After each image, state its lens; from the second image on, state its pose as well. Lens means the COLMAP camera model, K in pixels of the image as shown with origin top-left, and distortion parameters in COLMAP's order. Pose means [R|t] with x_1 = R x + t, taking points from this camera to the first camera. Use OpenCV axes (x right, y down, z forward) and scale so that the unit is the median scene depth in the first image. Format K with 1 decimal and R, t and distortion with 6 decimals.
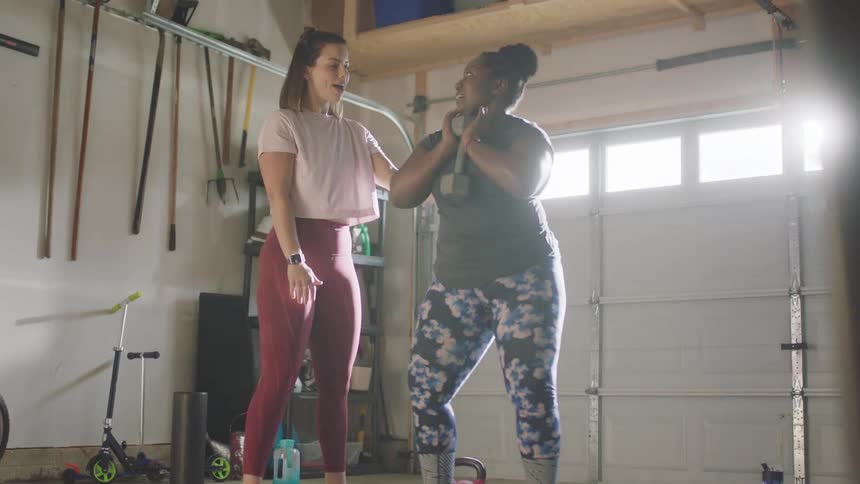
lens RADIAL K [[1113.2, 0, 415.9], [0, 1113.2, 242.0], [0, 0, 1]] dist [-0.060804, 0.078135]
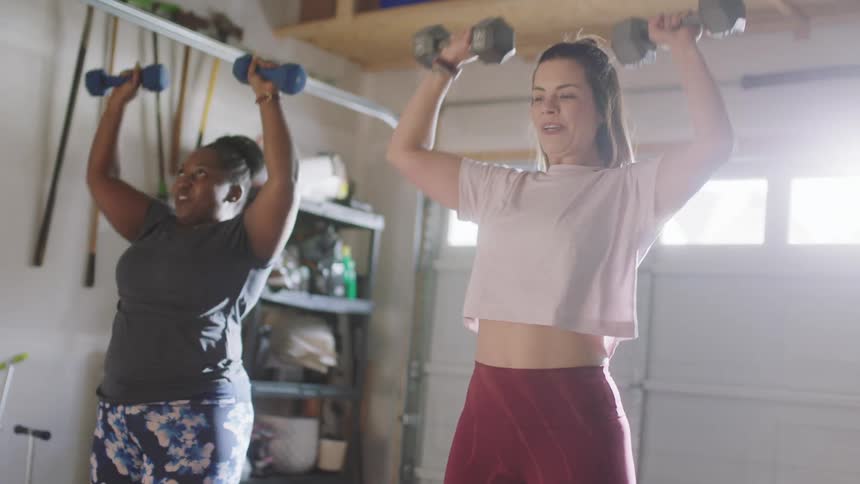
lens RADIAL K [[1113.2, 0, 415.9], [0, 1113.2, 242.0], [0, 0, 1]] dist [-0.060804, 0.078135]
pose [[0.997481, 0.065376, -0.027516, 0.025260], [-0.064461, 0.997377, 0.032928, -0.066237], [0.029597, -0.031071, 0.999079, 0.255261]]
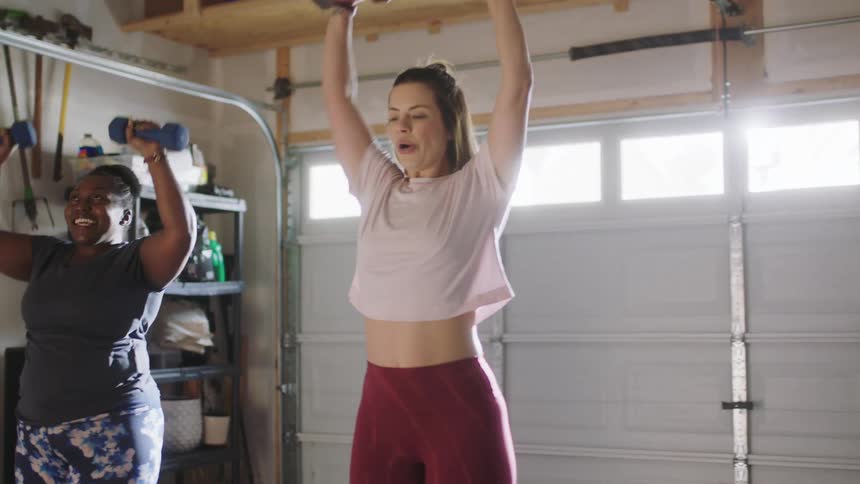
lens RADIAL K [[1129.1, 0, 418.6], [0, 1129.1, 240.8], [0, 0, 1]] dist [-0.027094, 0.077959]
pose [[0.993603, -0.019520, 0.111231, 0.010802], [0.010528, 0.996669, 0.080865, -0.097267], [-0.112439, -0.079177, 0.990499, 0.188815]]
